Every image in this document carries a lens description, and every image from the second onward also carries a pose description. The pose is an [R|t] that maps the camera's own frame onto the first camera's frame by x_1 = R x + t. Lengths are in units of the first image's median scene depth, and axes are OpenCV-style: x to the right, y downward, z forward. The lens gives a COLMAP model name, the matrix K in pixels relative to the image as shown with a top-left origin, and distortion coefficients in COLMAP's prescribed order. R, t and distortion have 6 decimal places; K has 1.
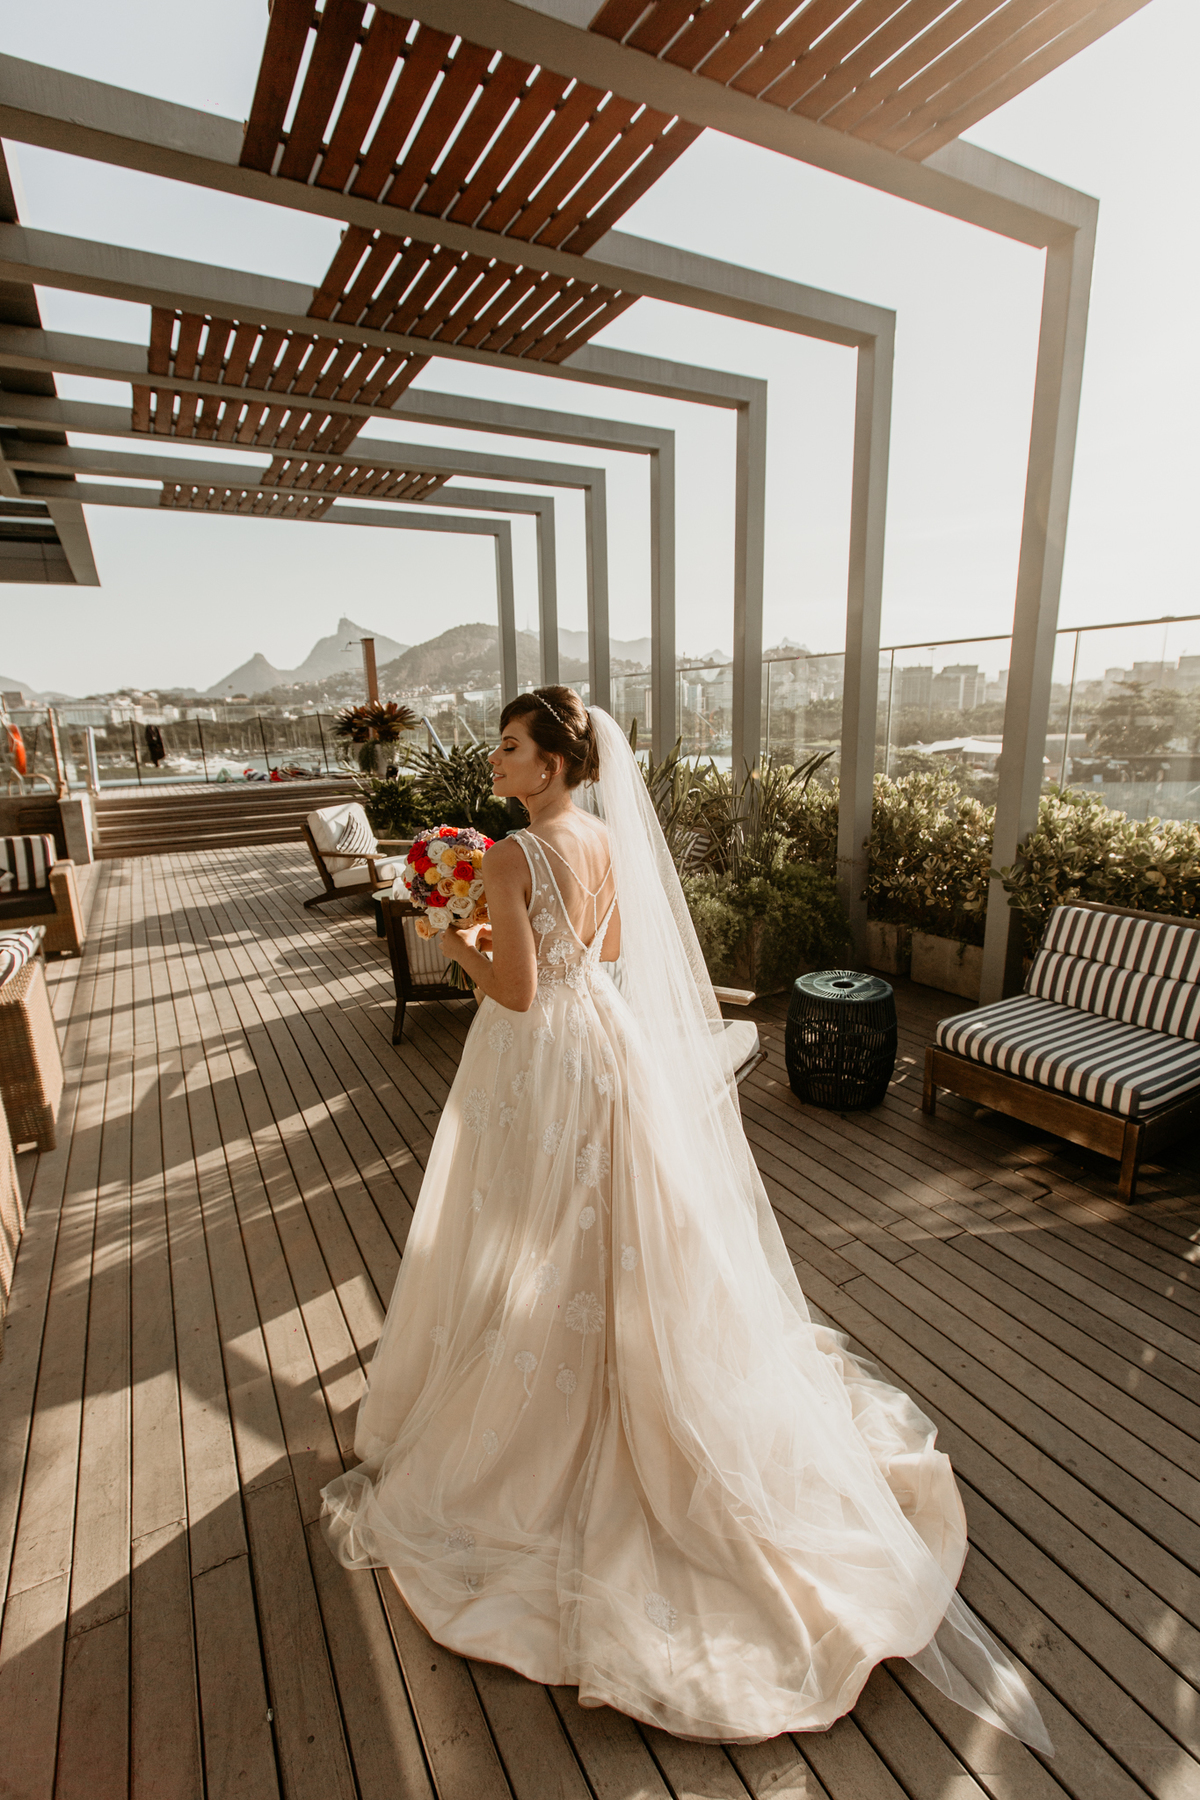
lens RADIAL K [[824.2, 0, 597.6], [0, 824.2, 899.5], [0, 0, 1]] dist [-0.001543, 0.001124]
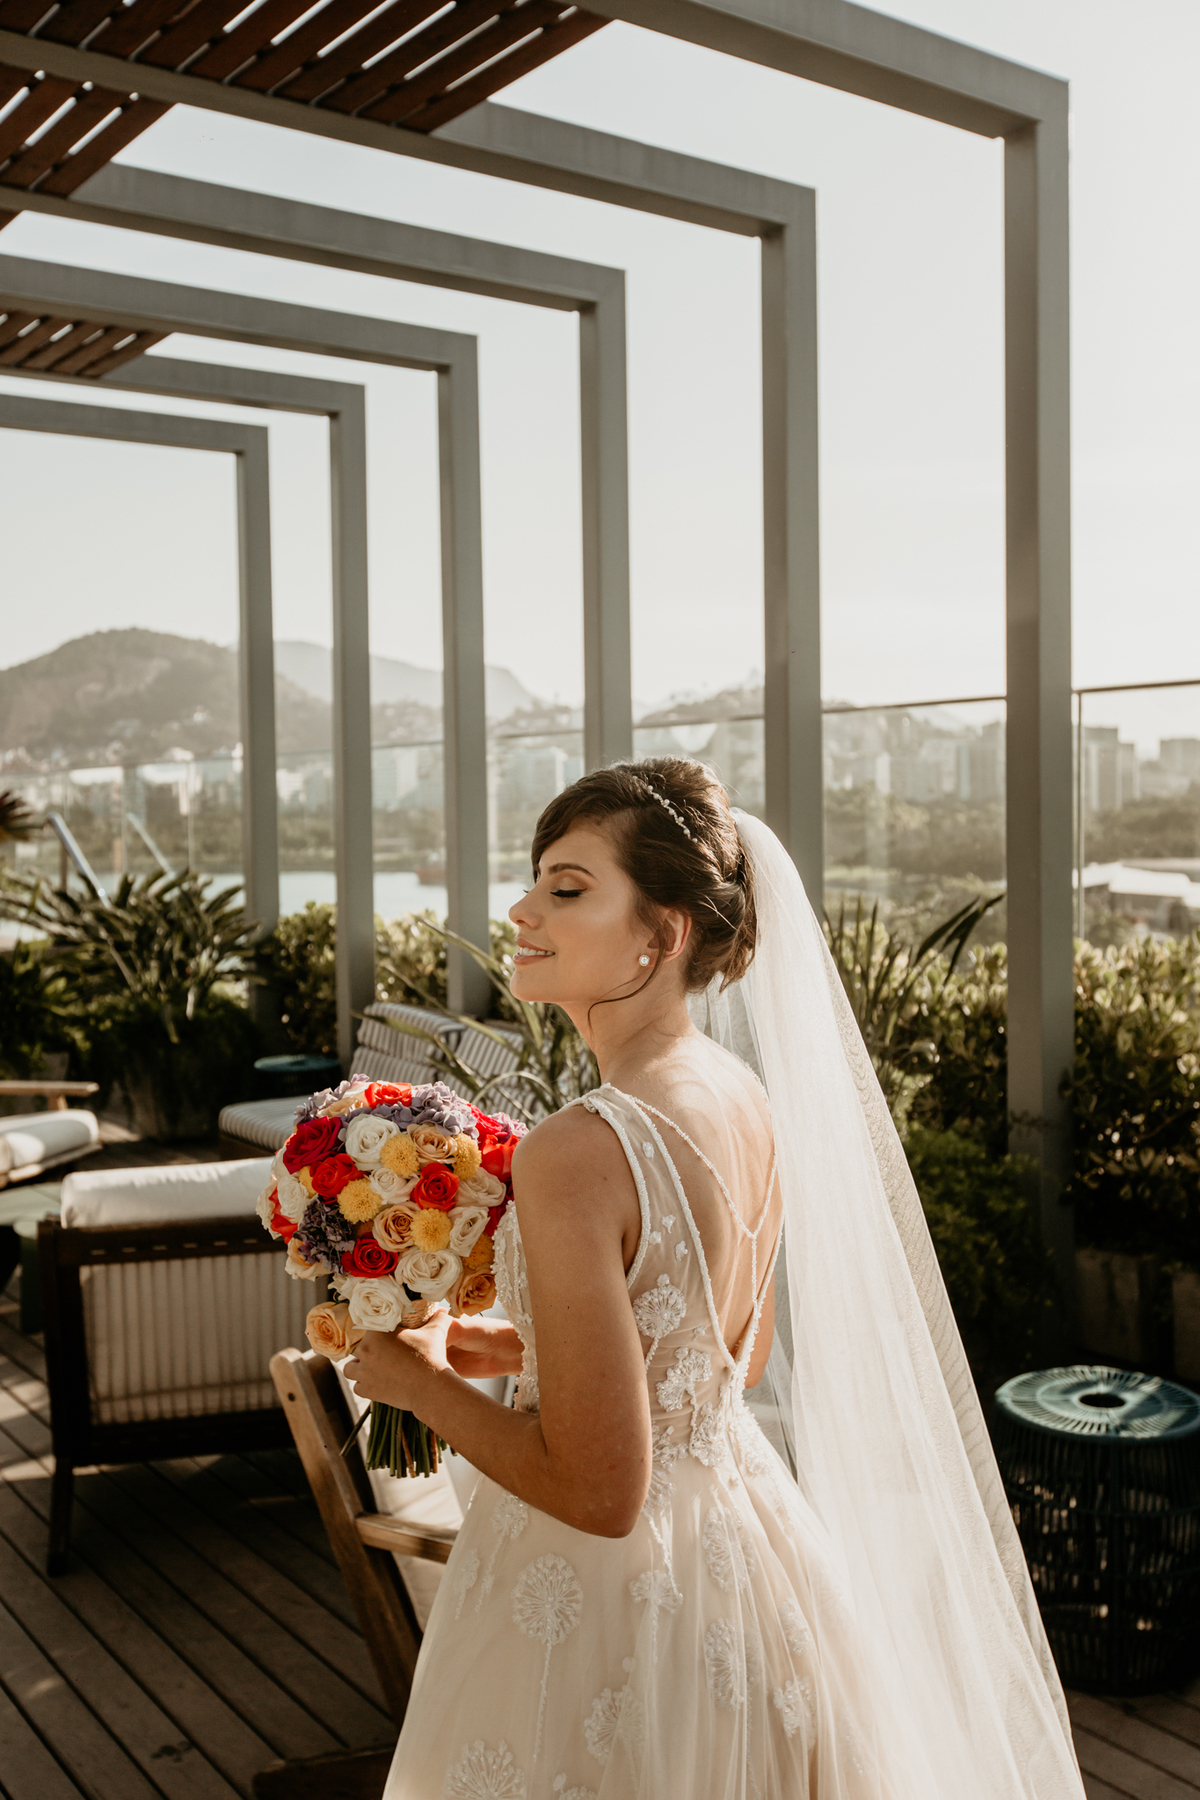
lens RADIAL K [[1717.9, 0, 599.6], [0, 1717.9, 900.7], [0, 0, 1]] dist [-0.011147, 0.000000]
pose [[0.991734, 0.003778, 0.128256, -0.077347], [0.017991, 0.985598, -0.168145, -0.011426], [-0.127044, 0.169063, 0.977383, 0.044803]]
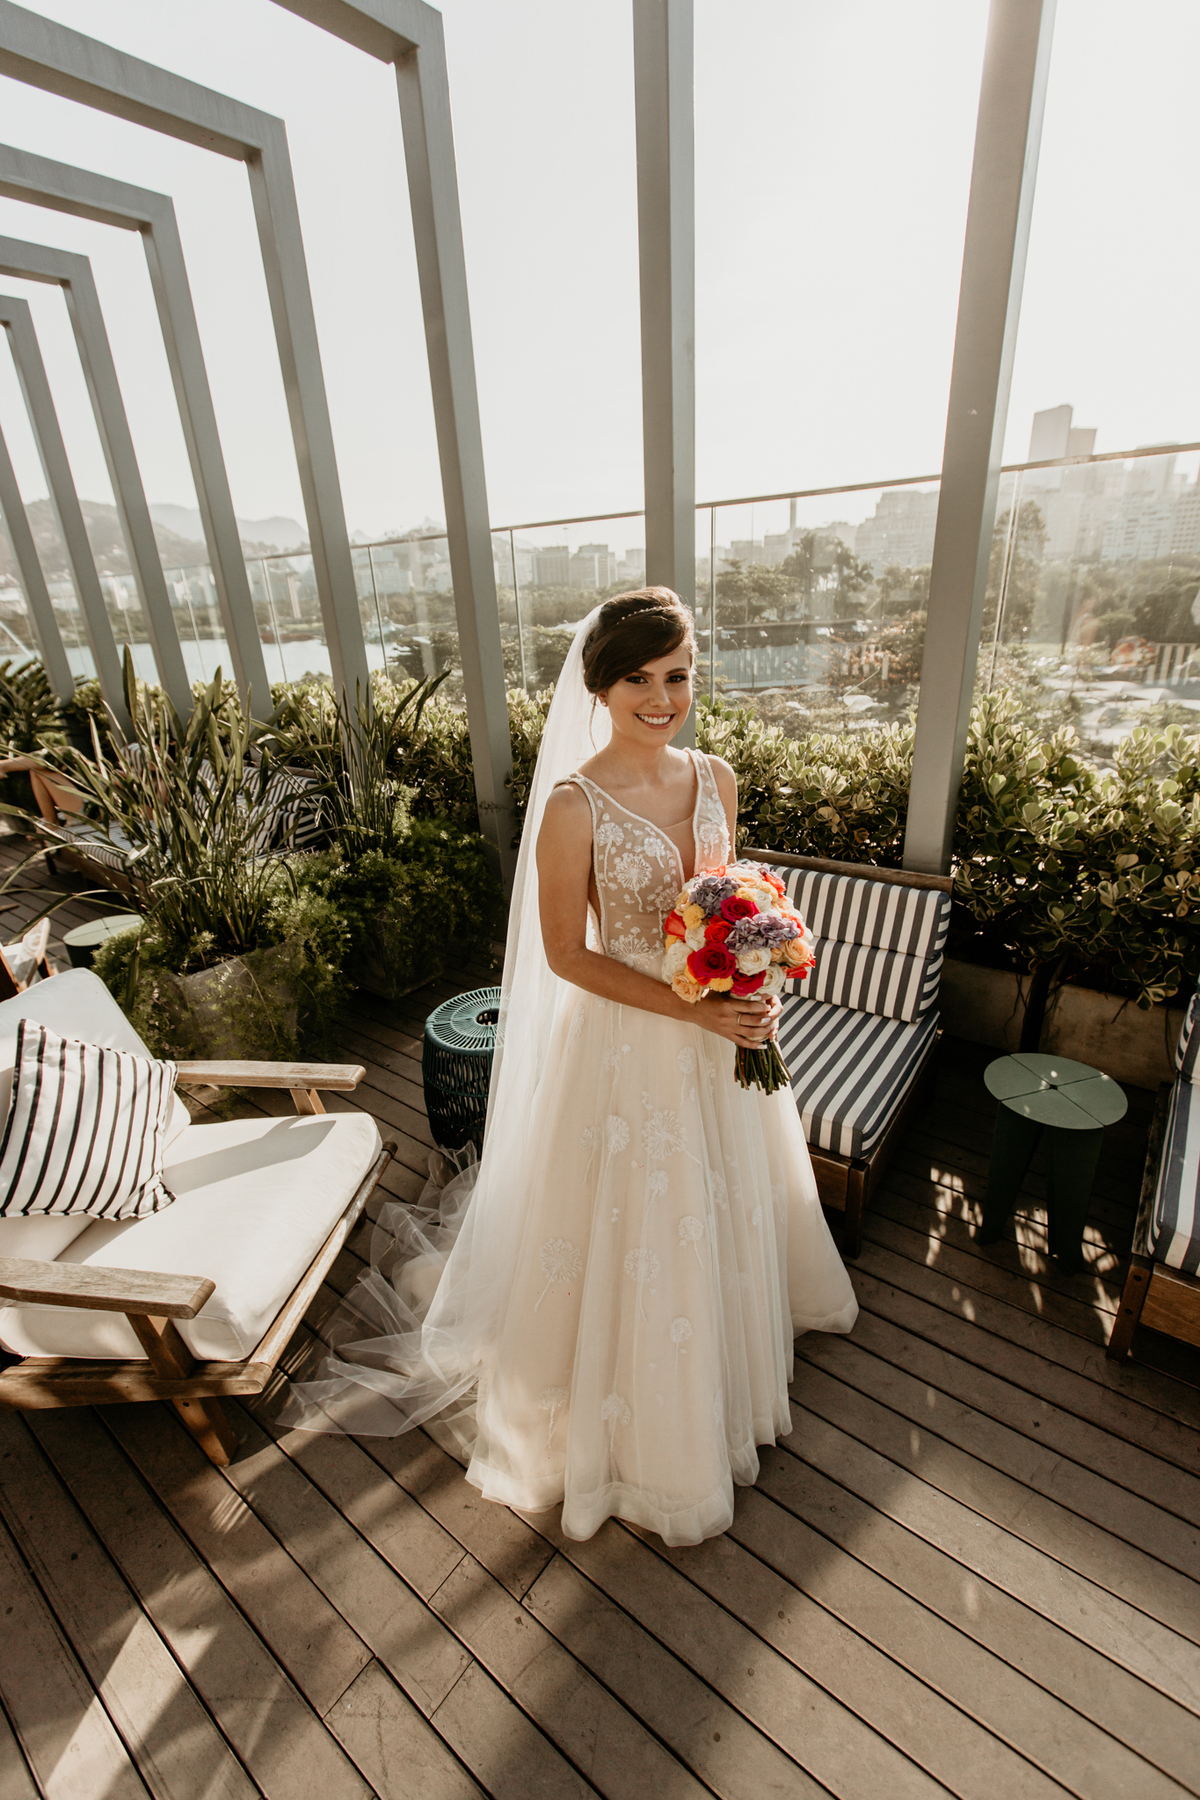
lens RADIAL K [[782.0, 0, 601.8], [0, 782.0, 895.4], [0, 0, 1]] dist [0.002941, -0.000689]
pose [[0.916692, -0.169723, 0.361760, 0.118777], [0.116455, 0.979488, 0.164442, -0.079240], [-0.382249, -0.108613, 0.917654, 0.257743]]
